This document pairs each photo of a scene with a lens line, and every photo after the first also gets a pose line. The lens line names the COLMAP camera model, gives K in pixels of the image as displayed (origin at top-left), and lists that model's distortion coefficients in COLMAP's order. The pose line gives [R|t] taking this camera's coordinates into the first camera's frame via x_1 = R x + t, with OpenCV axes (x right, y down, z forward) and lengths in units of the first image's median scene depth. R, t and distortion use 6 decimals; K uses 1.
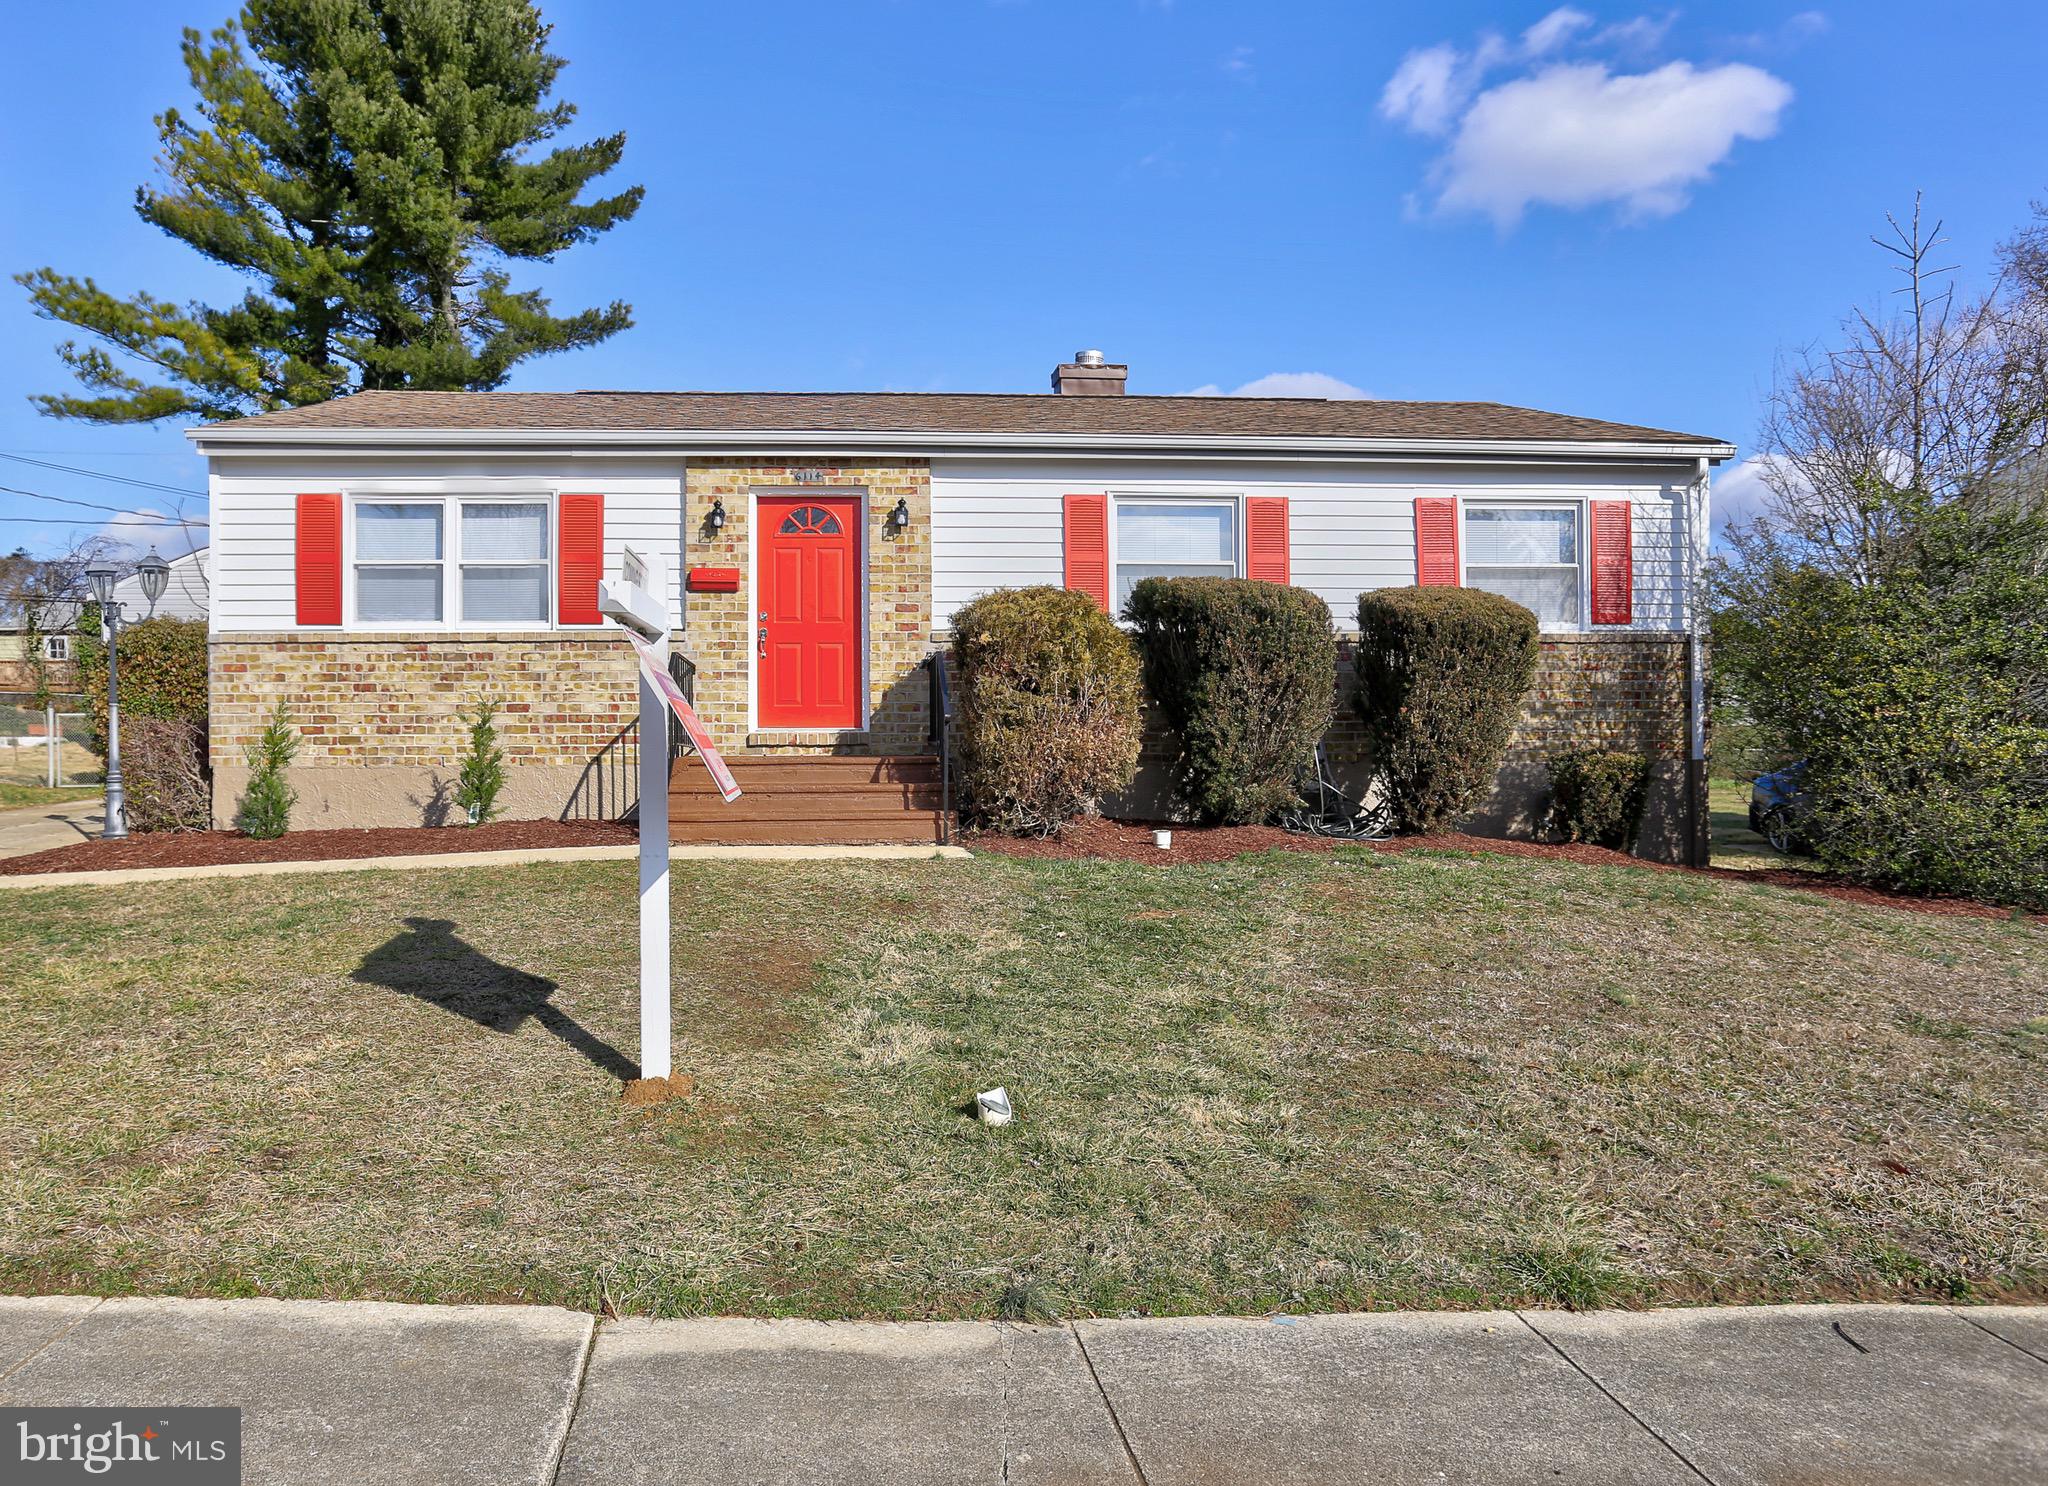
lens RADIAL K [[1329.3, 0, 832.4], [0, 1329.3, 777.6], [0, 0, 1]] dist [-0.015528, 0.008574]
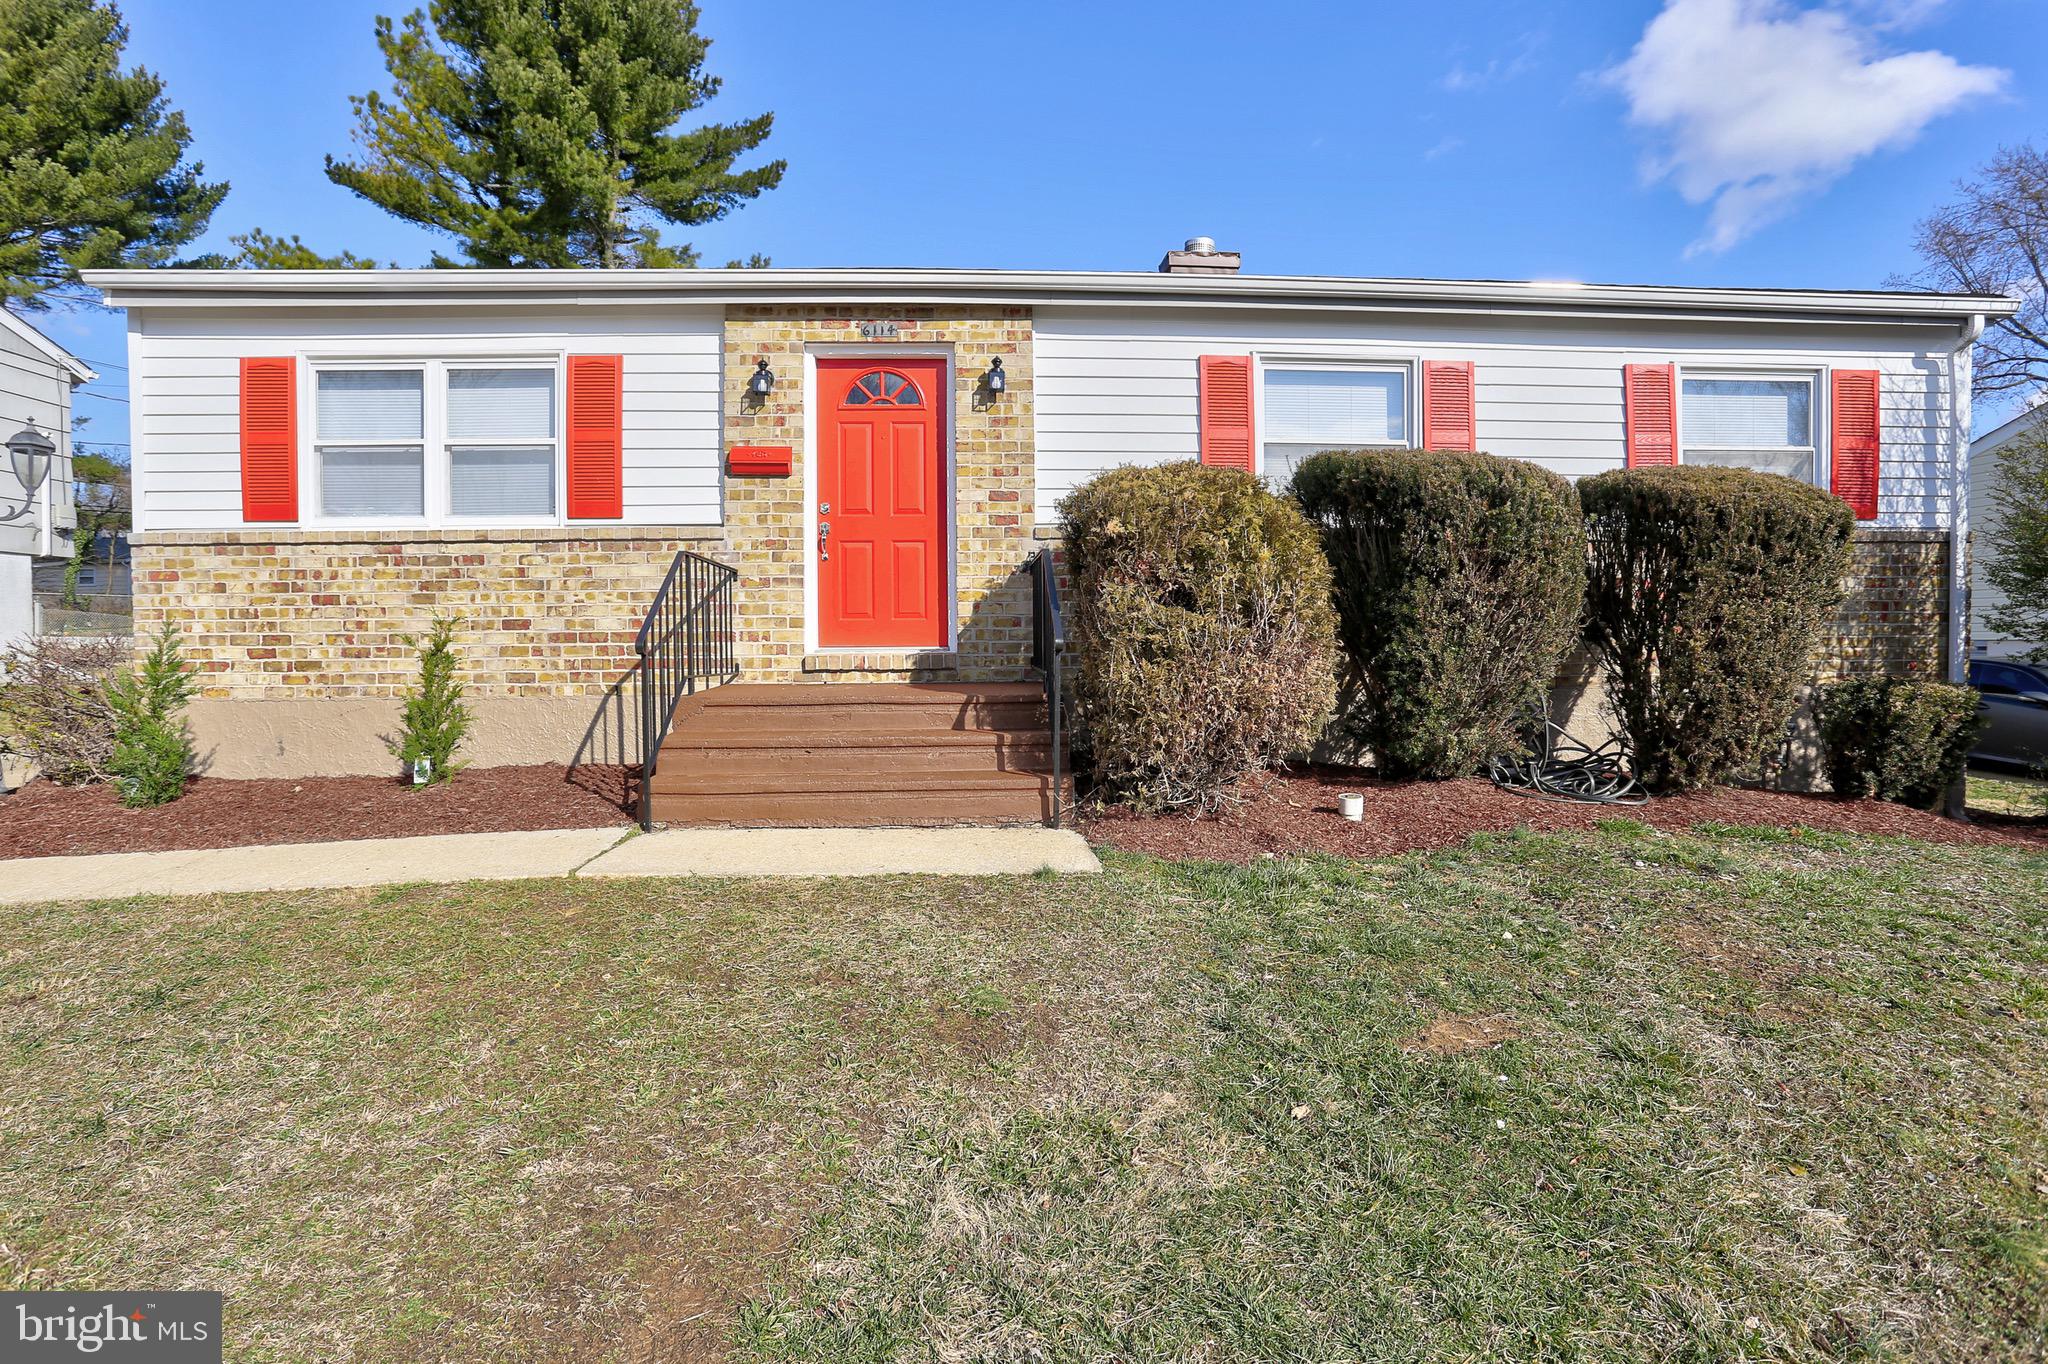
lens RADIAL K [[1001.2, 0, 978.2], [0, 1001.2, 682.6], [0, 0, 1]] dist [-0.047250, 0.020178]
pose [[0.999832, -0.003782, 0.017926, 0.029496], [0.003358, 0.999715, 0.023643, -0.030738], [-0.018010, -0.023579, 0.999560, 0.399828]]
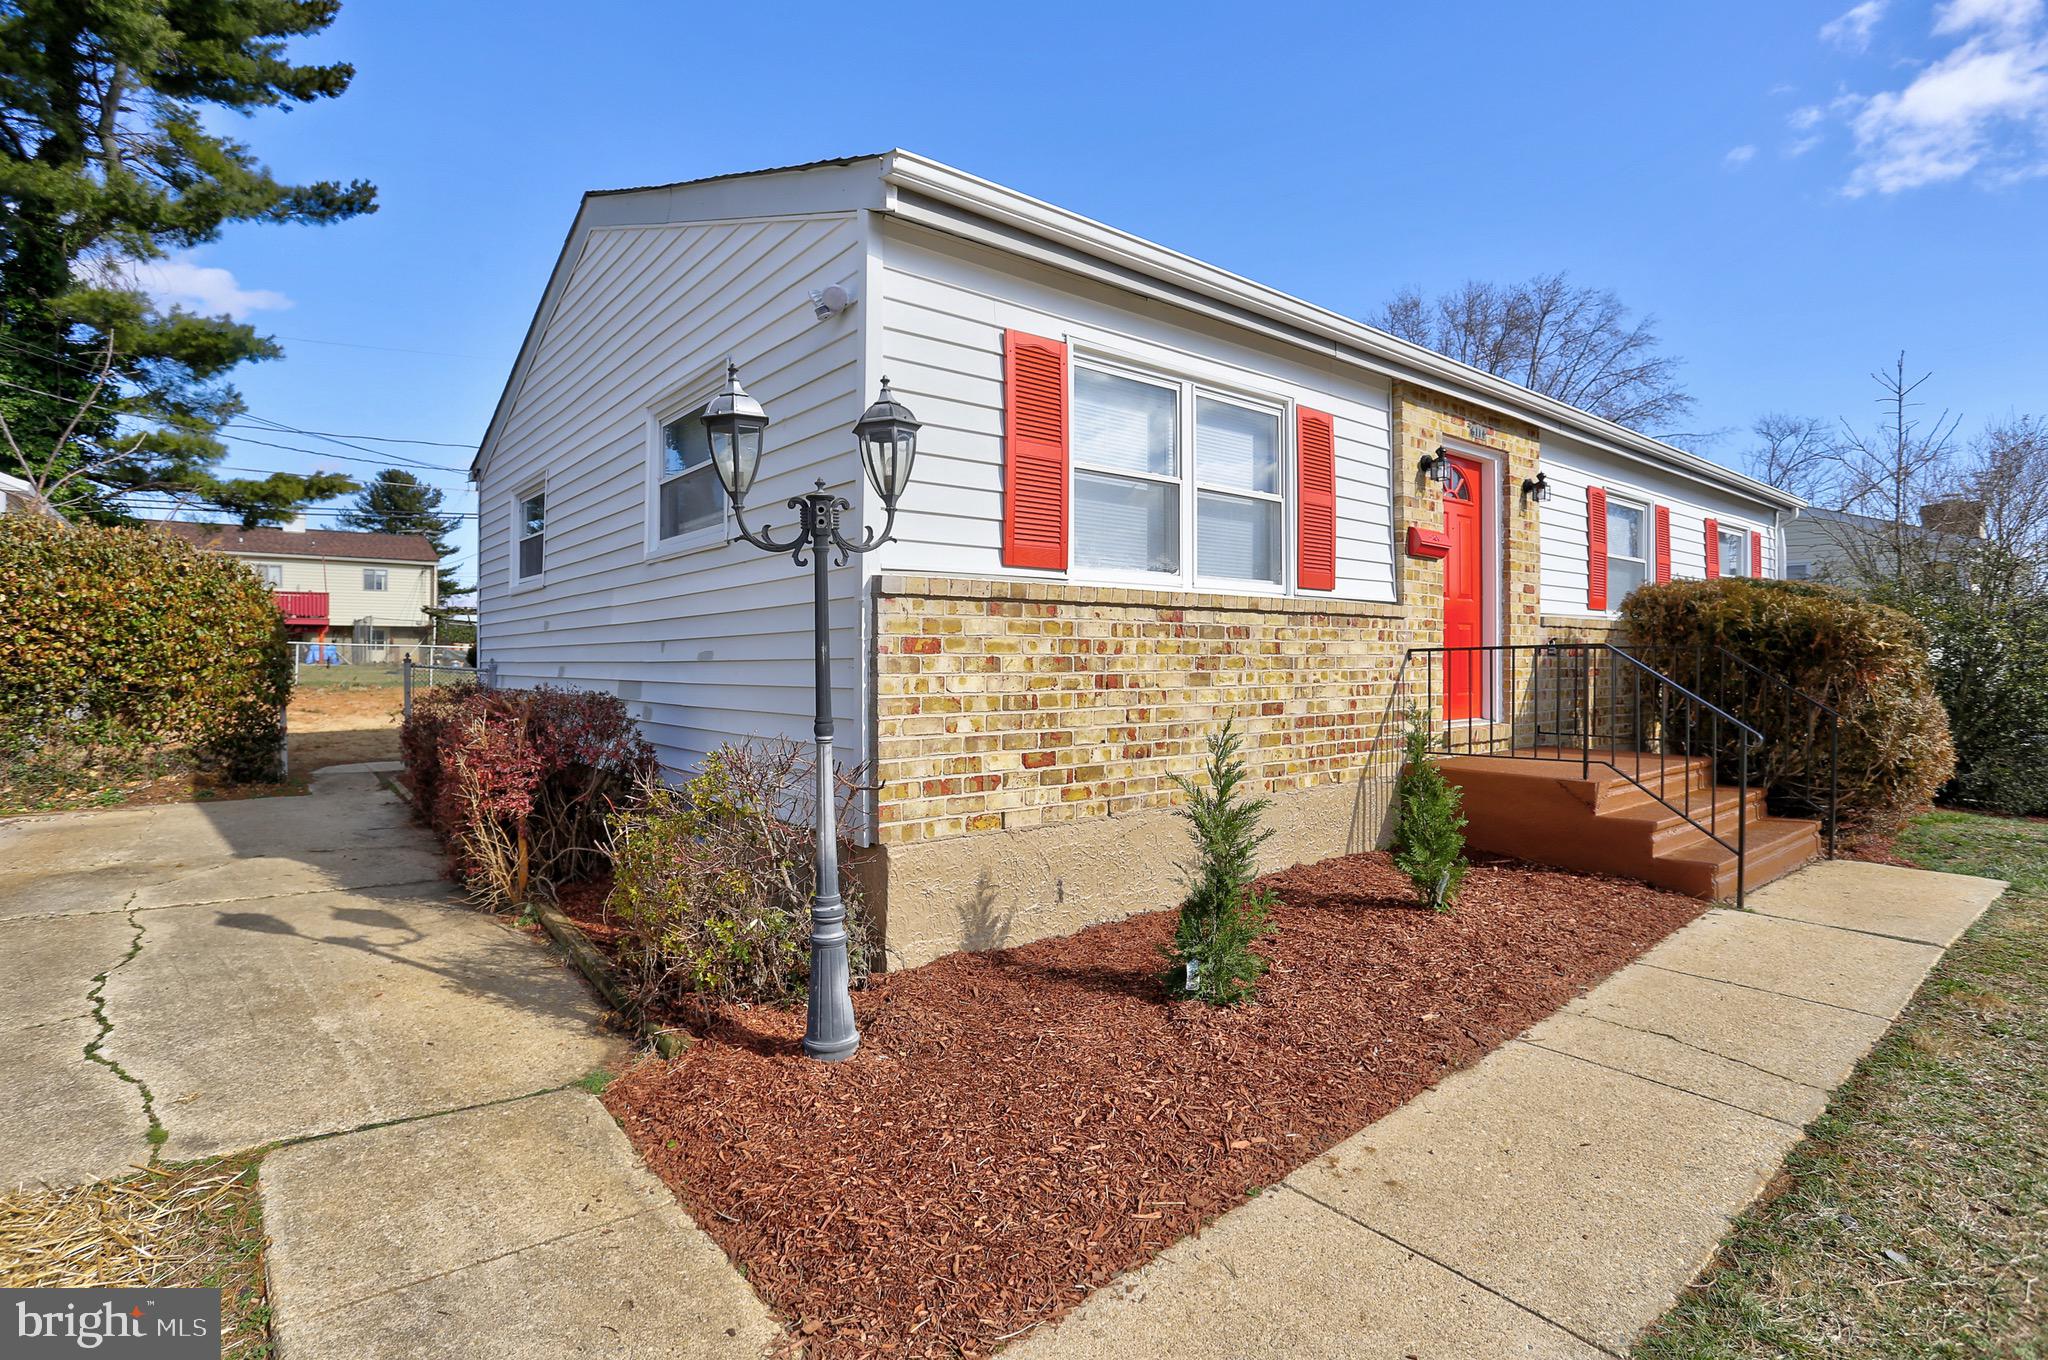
lens RADIAL K [[1001.2, 0, 992.1], [0, 1001.2, 660.0], [0, 0, 1]] dist [-0.047250, 0.020178]
pose [[0.794447, 0.002115, 0.607330, -0.660984], [0.010937, 0.999782, -0.017788, -0.069895], [-0.607235, 0.020774, 0.794251, 0.680271]]
